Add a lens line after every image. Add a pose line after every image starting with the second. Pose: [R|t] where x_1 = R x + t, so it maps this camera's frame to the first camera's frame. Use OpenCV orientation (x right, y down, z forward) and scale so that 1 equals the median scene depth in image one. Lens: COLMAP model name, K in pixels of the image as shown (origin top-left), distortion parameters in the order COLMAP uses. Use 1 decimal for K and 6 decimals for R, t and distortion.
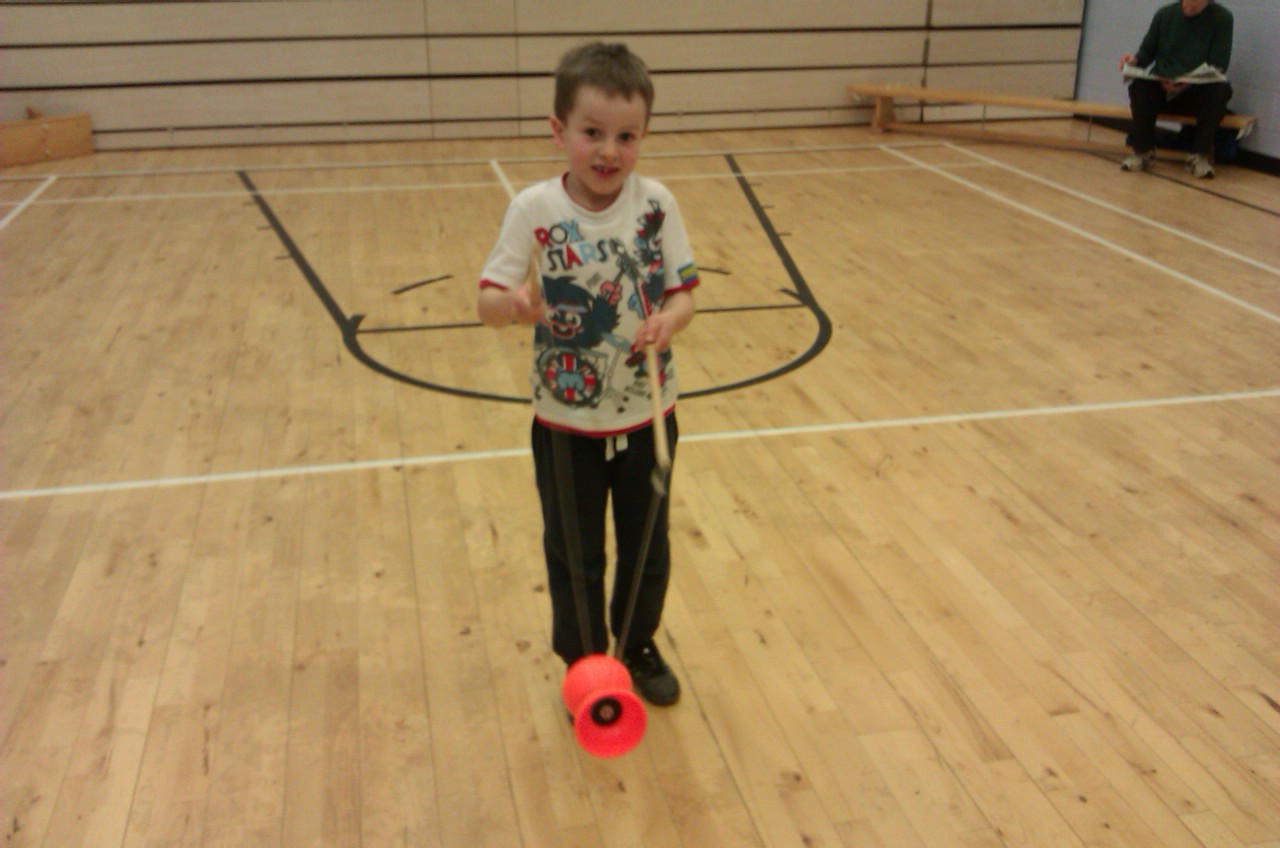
lens RADIAL K [[1268.4, 0, 634.2], [0, 1268.4, 428.5], [0, 0, 1]] dist [0.000431, 0.000000]
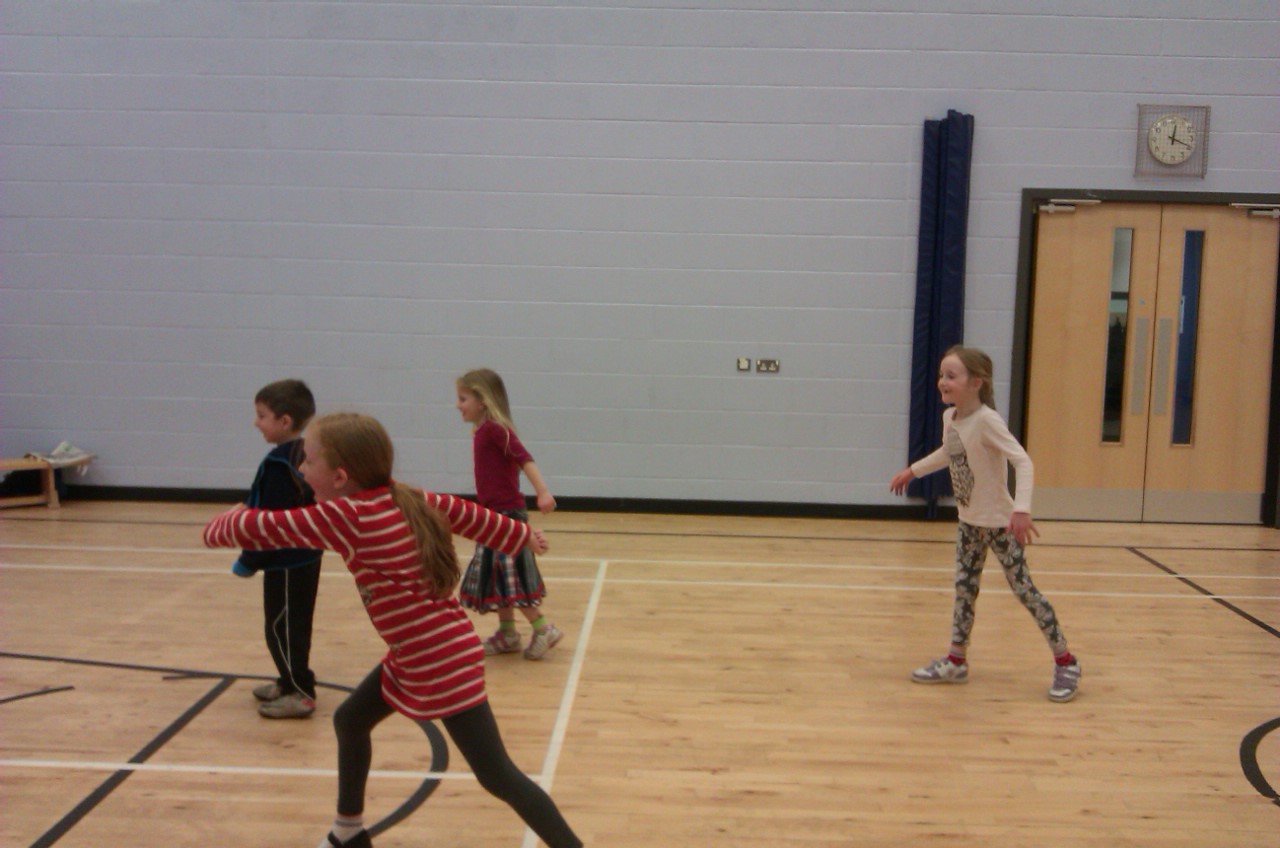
lens RADIAL K [[1268.4, 0, 645.4], [0, 1268.4, 419.0], [0, 0, 1]] dist [0.000431, 0.000000]
pose [[0.225286, -0.096278, 0.969524, -0.949161], [0.345291, 0.938406, 0.012953, -0.254834], [-0.911055, 0.331850, 0.244654, 0.601358]]
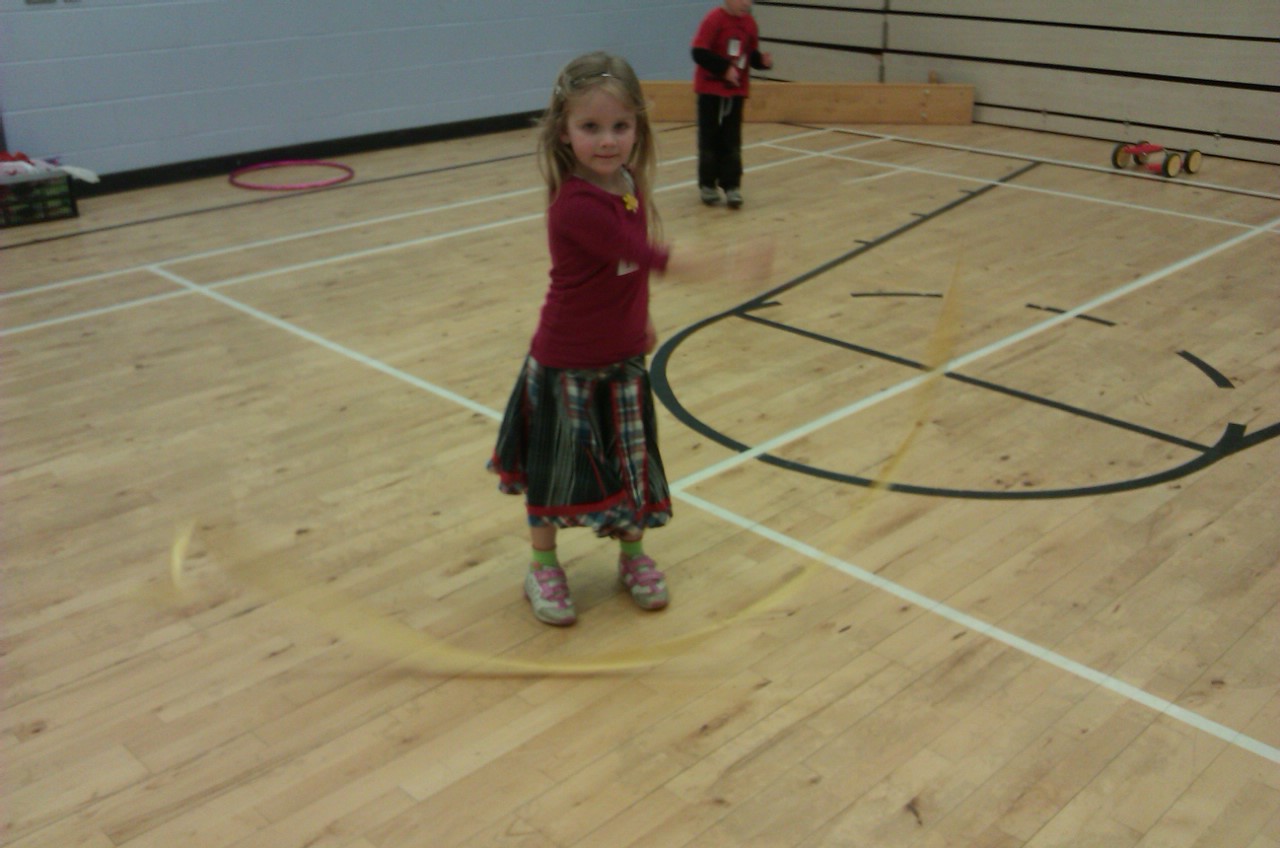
lens RADIAL K [[1268.4, 0, 637.3], [0, 1268.4, 437.2], [0, 0, 1]] dist [0.000431, 0.000000]
pose [[0.534630, 0.330687, -0.777700, 0.707792], [-0.312491, 0.932392, 0.181642, -0.184546], [0.785188, 0.145913, 0.601821, 0.459234]]
